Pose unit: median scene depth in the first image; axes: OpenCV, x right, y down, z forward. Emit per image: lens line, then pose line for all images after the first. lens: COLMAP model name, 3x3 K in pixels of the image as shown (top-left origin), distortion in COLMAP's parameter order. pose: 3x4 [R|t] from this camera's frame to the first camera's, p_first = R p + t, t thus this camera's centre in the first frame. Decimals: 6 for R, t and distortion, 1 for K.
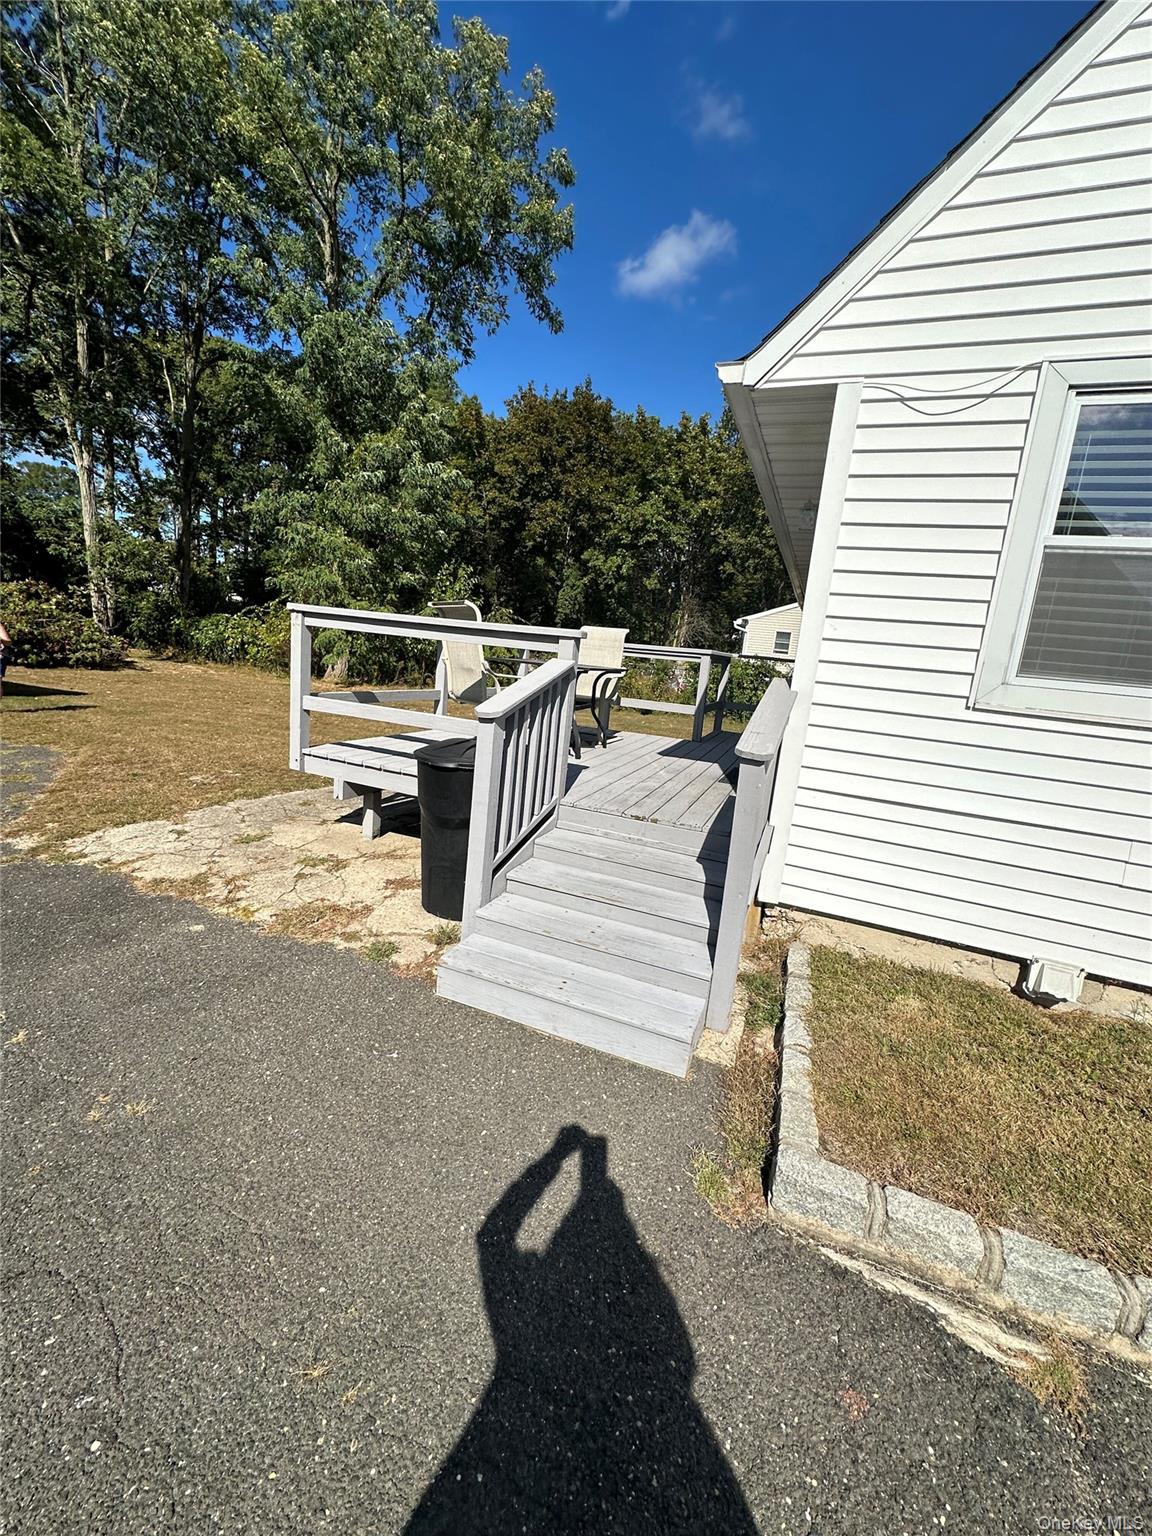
lens RADIAL K [[612.5, 0, 576.0], [0, 612.5, 768.0], [0, 0, 1]] dist [-0.000687, 0.000034]
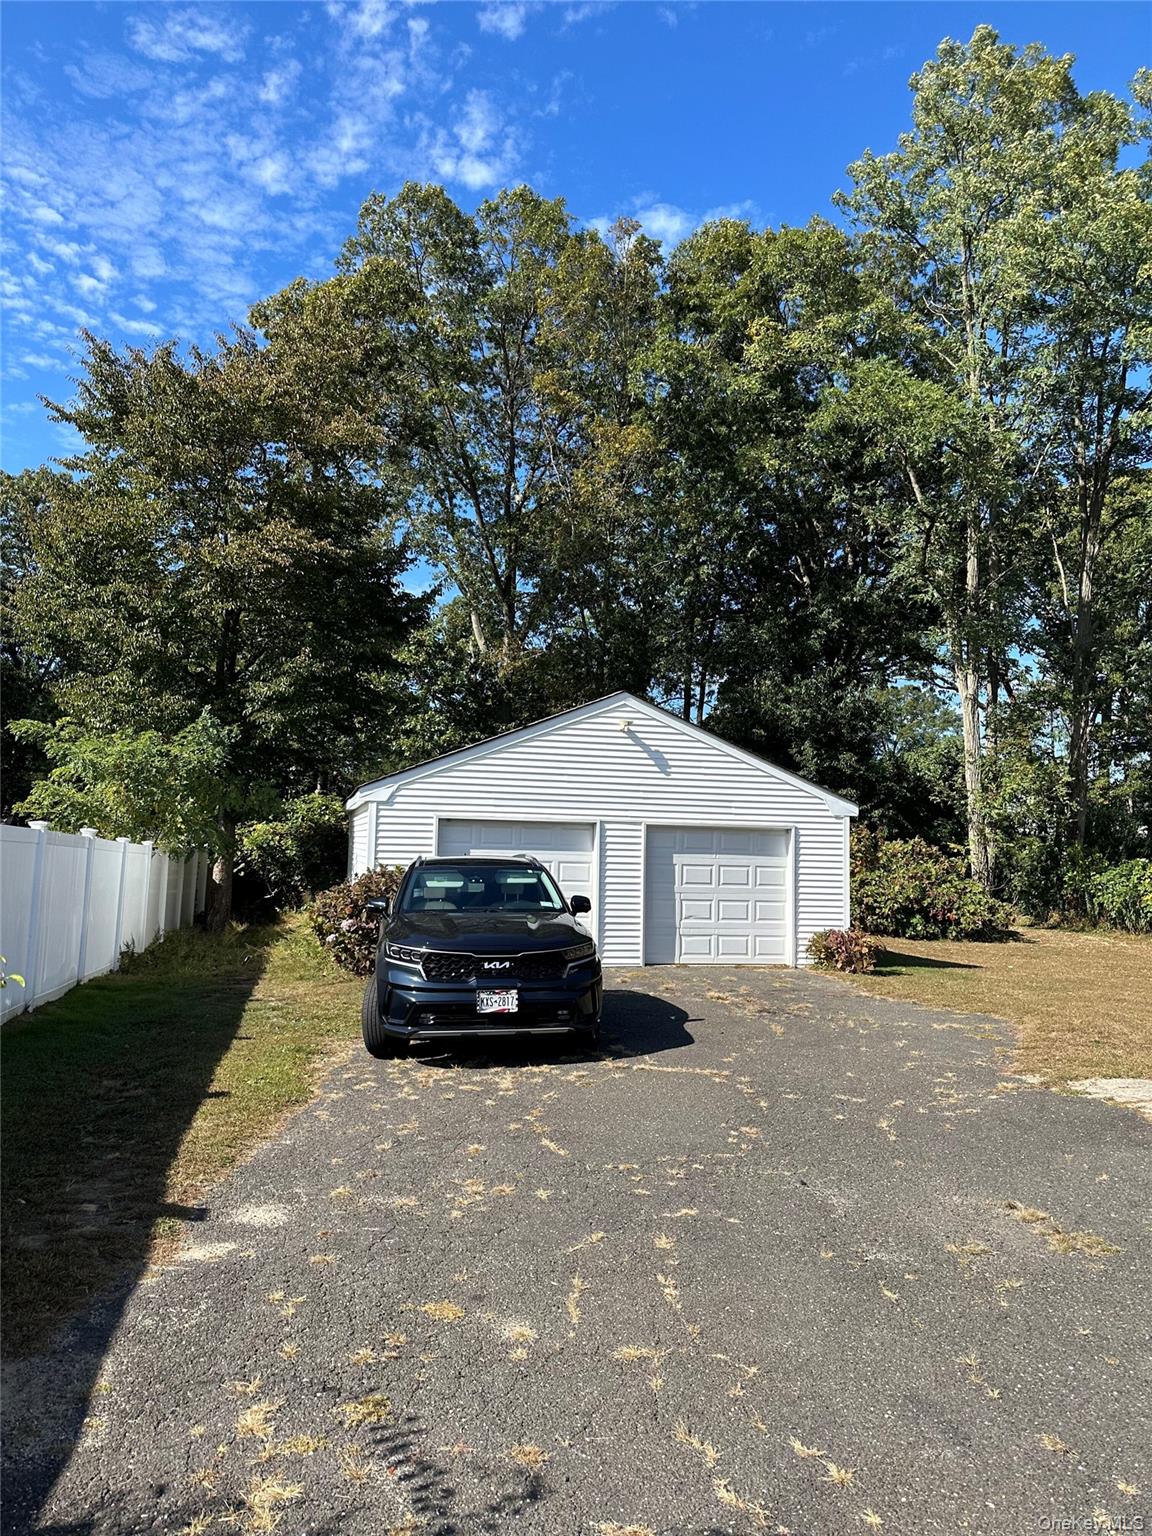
lens RADIAL K [[1065.7, 0, 574.1], [0, 1065.7, 790.2], [0, 0, 1]] dist [0.040169, 0.000730]
pose [[0.563789, -0.128052, -0.815932, 0.063378], [-0.122456, 0.964029, -0.235909, 0.035591], [0.816790, 0.232919, 0.527828, -0.173335]]
